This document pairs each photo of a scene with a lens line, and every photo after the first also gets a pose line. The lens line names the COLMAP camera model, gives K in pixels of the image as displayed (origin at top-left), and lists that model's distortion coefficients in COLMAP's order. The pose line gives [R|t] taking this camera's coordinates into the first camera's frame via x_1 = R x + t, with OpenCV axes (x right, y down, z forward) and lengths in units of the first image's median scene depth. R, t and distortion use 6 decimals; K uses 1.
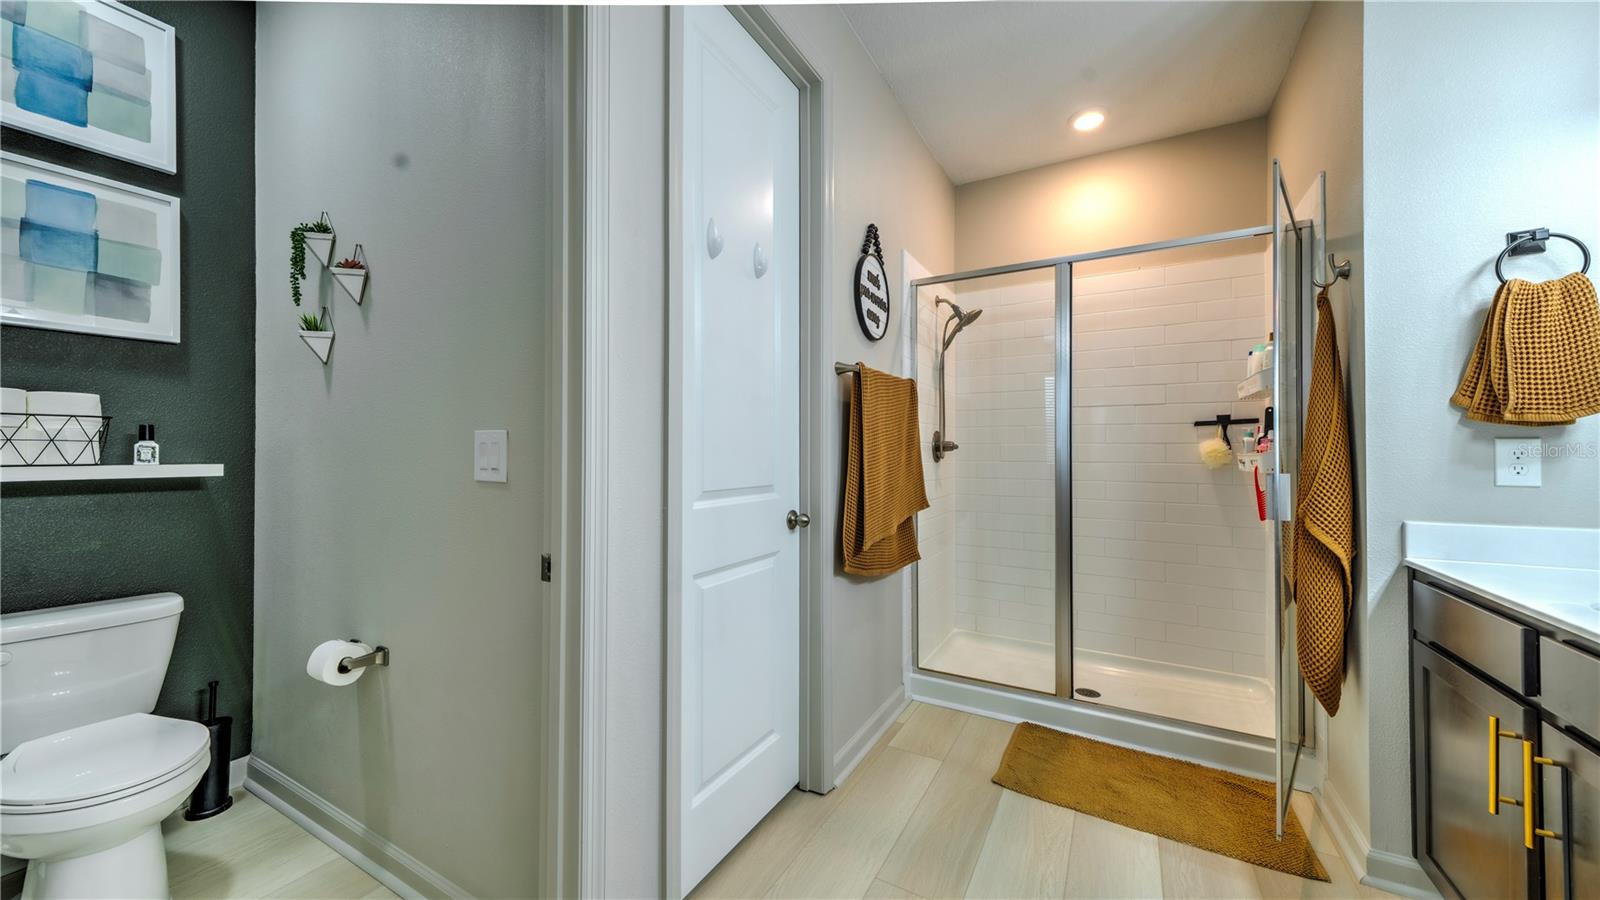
lens RADIAL K [[576.2, 0, 792.1], [0, 576.2, 443.4], [0, 0, 1]] dist [0.009490, -0.000308]
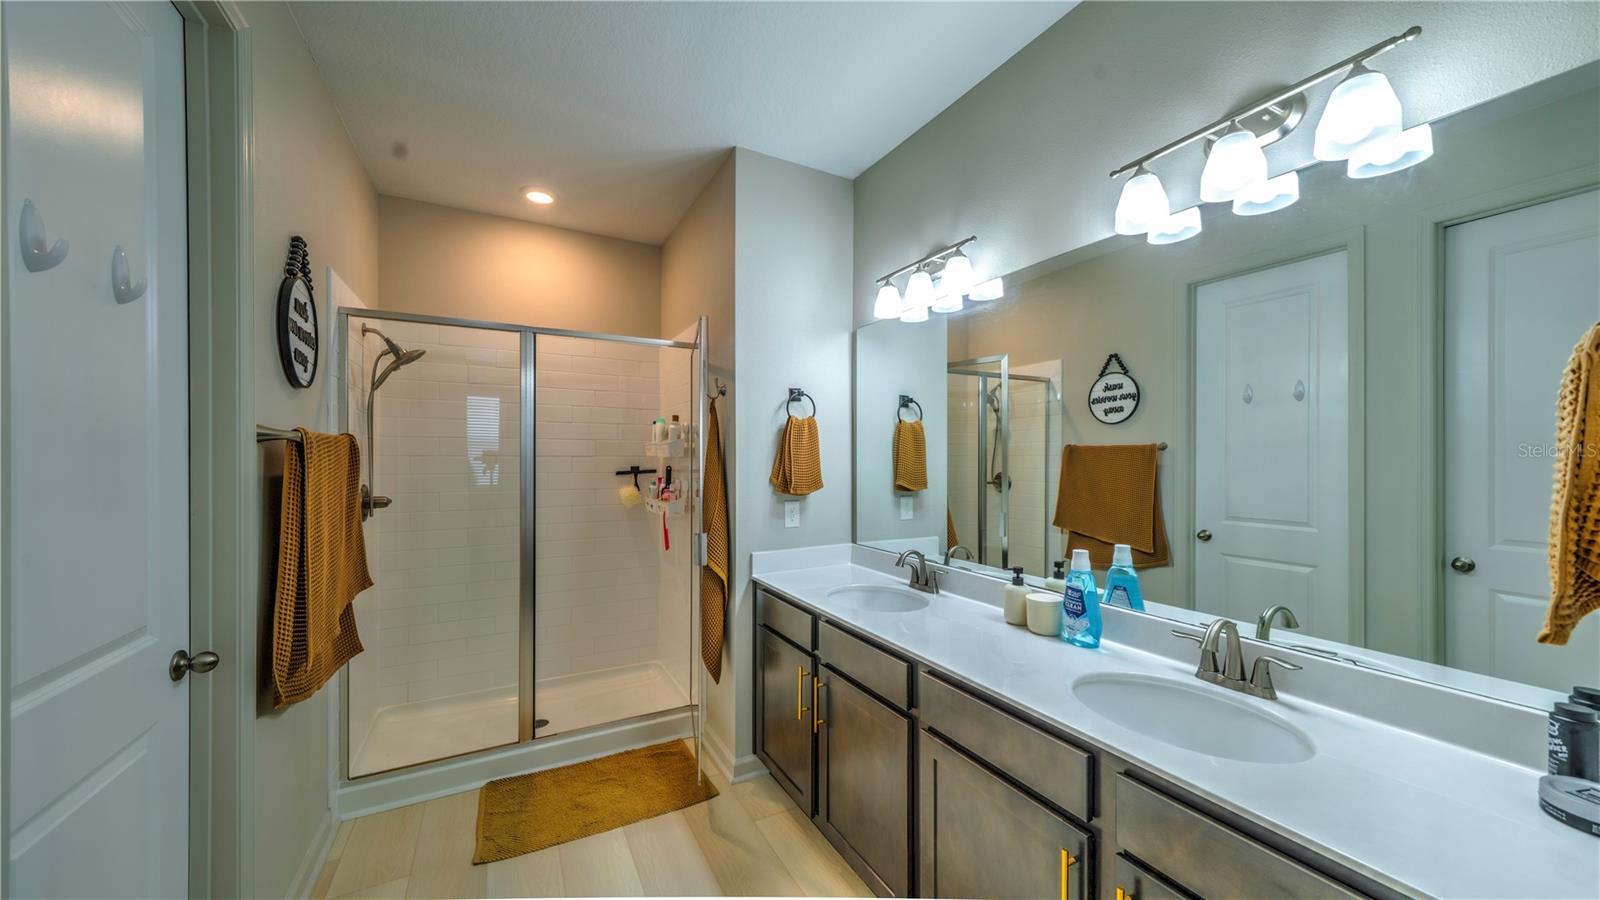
lens RADIAL K [[551.2, 0, 802.4], [0, 551.2, 456.5], [0, 0, 1]] dist [0.000003, 0.000061]
pose [[0.524861, 0.002508, 0.851184, -0.148790], [-0.009078, 0.999955, 0.002652, -0.106538], [-0.851140, -0.009118, 0.524860, 0.045038]]
